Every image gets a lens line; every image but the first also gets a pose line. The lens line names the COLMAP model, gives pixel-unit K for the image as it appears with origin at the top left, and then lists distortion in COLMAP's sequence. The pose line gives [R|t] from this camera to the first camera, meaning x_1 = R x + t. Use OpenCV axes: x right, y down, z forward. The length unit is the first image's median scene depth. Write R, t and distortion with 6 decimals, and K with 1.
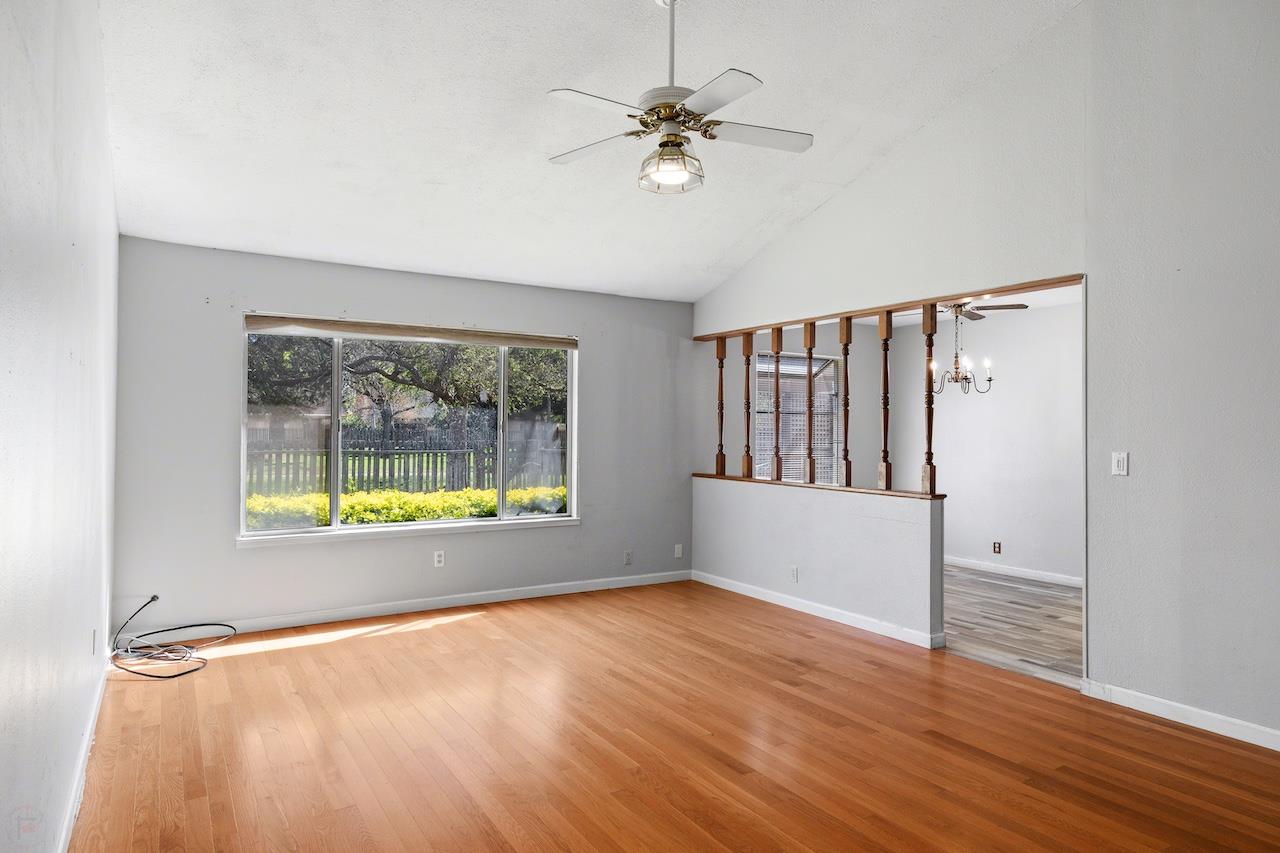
lens RADIAL K [[763.9, 0, 645.0], [0, 763.9, 427.5], [0, 0, 1]] dist [0.006685, 0.001190]
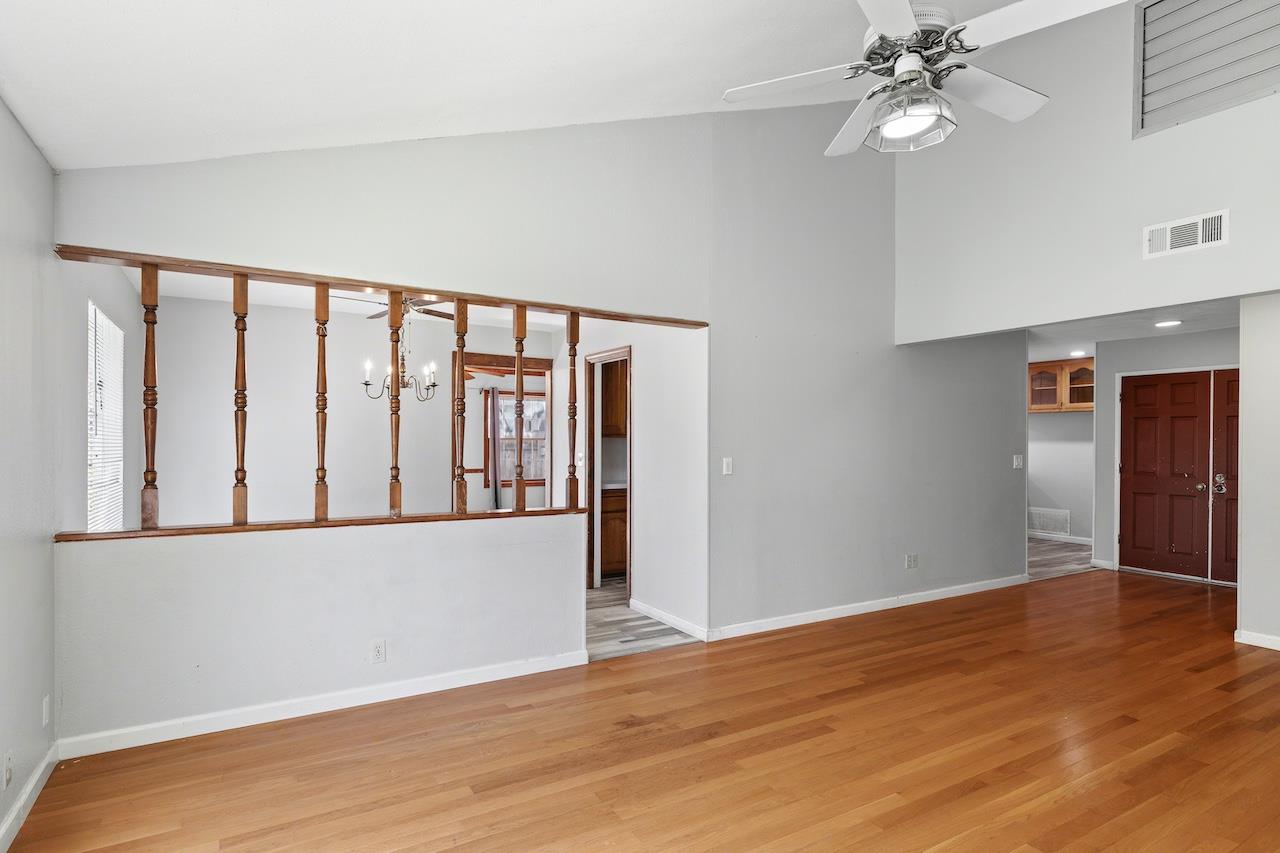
lens RADIAL K [[684.8, 0, 644.1], [0, 684.8, 438.4], [0, 0, 1]] dist [0.007940, 0.003763]
pose [[0.027643, -0.006996, 0.999593, -0.447101], [-0.003252, 0.999970, 0.007088, -0.005139], [-0.999613, -0.003446, 0.027620, 0.807615]]
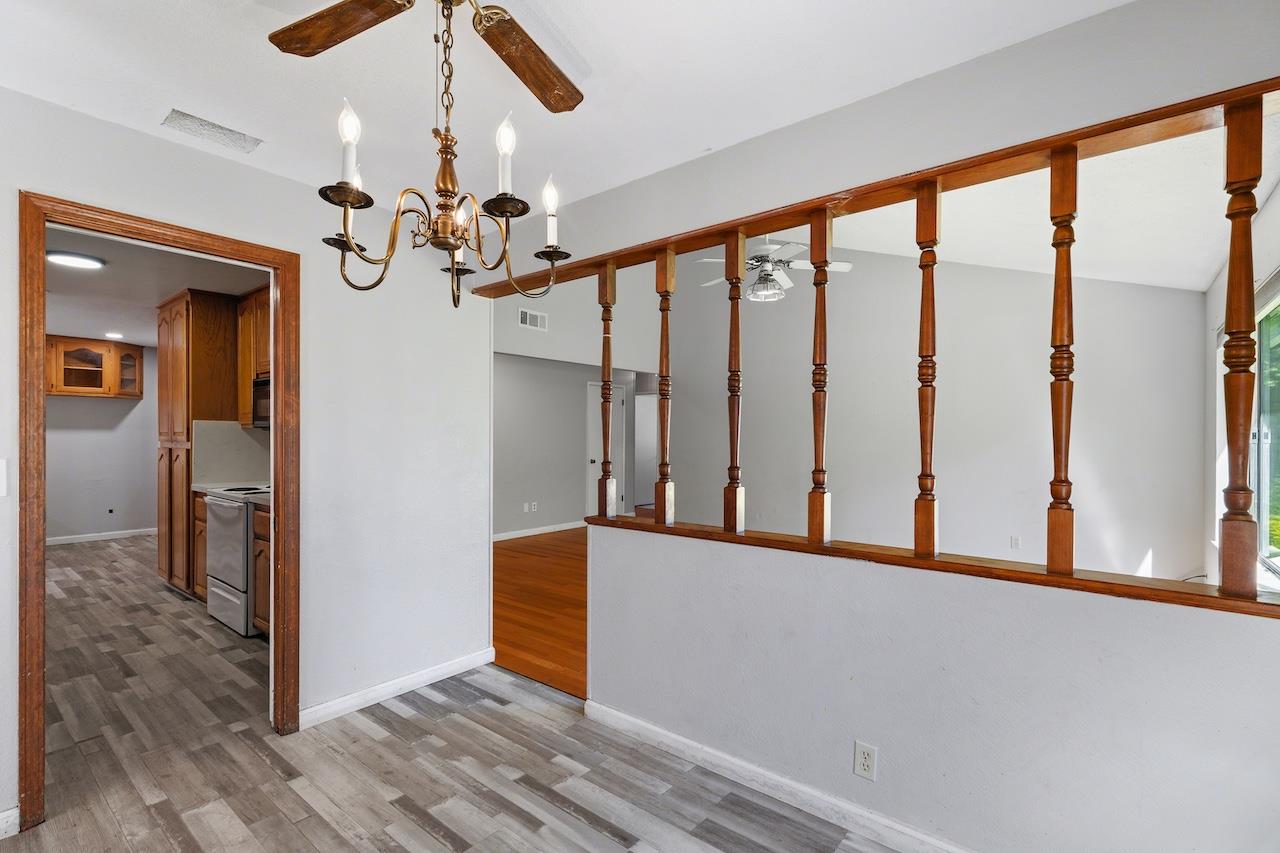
lens RADIAL K [[580.2, 0, 634.1], [0, 580.2, 441.7], [0, 0, 1]] dist [0.003284, 0.000552]
pose [[-0.946549, -0.014242, -0.322246, 0.487399], [-0.016563, 0.999853, 0.004464, 0.011923], [0.322135, 0.009563, -0.946645, 1.407283]]
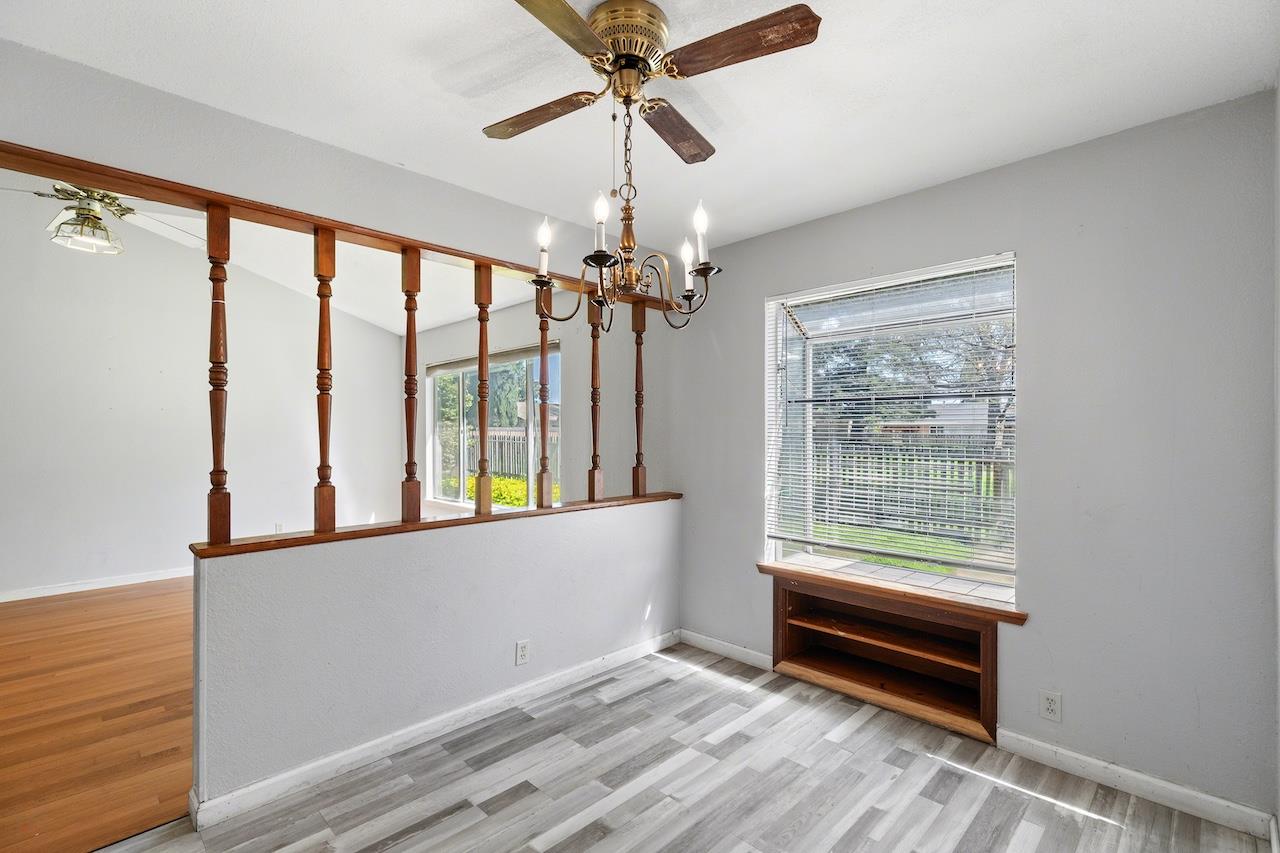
lens RADIAL K [[580.2, 0, 648.8], [0, 580.2, 428.4], [0, 0, 1]] dist [0.003284, 0.000552]
pose [[0.229212, -0.011049, -0.973314, 0.782759], [0.000814, 0.999937, -0.011160, 0.008733], [0.973376, 0.001766, 0.229207, 1.104421]]
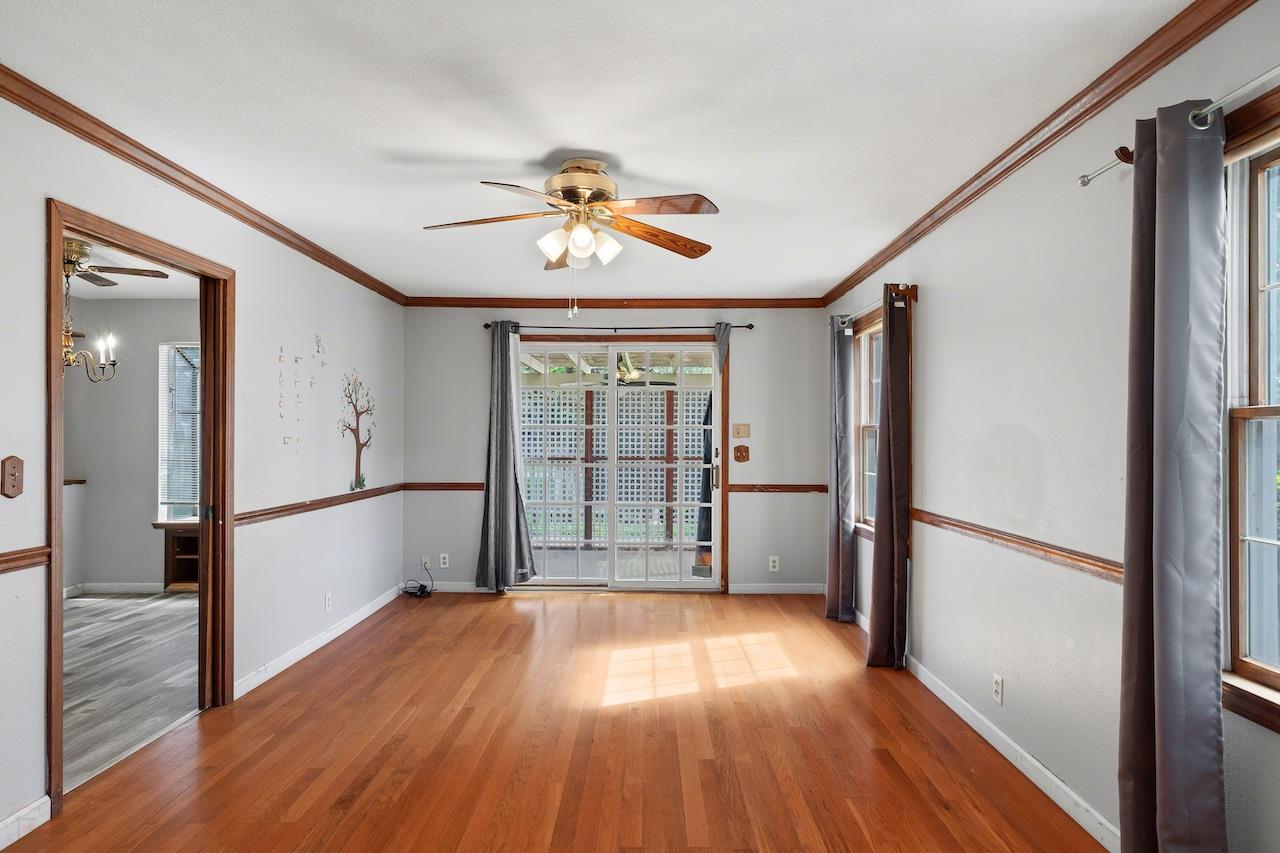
lens RADIAL K [[684.8, 0, 628.7], [0, 684.8, 438.9], [0, 0, 1]] dist [0.007940, 0.003763]
pose [[0.835266, -0.007290, -0.549798, 1.431055], [0.005957, 0.999973, -0.004208, 0.023620], [0.549814, 0.000240, 0.835287, 0.865371]]
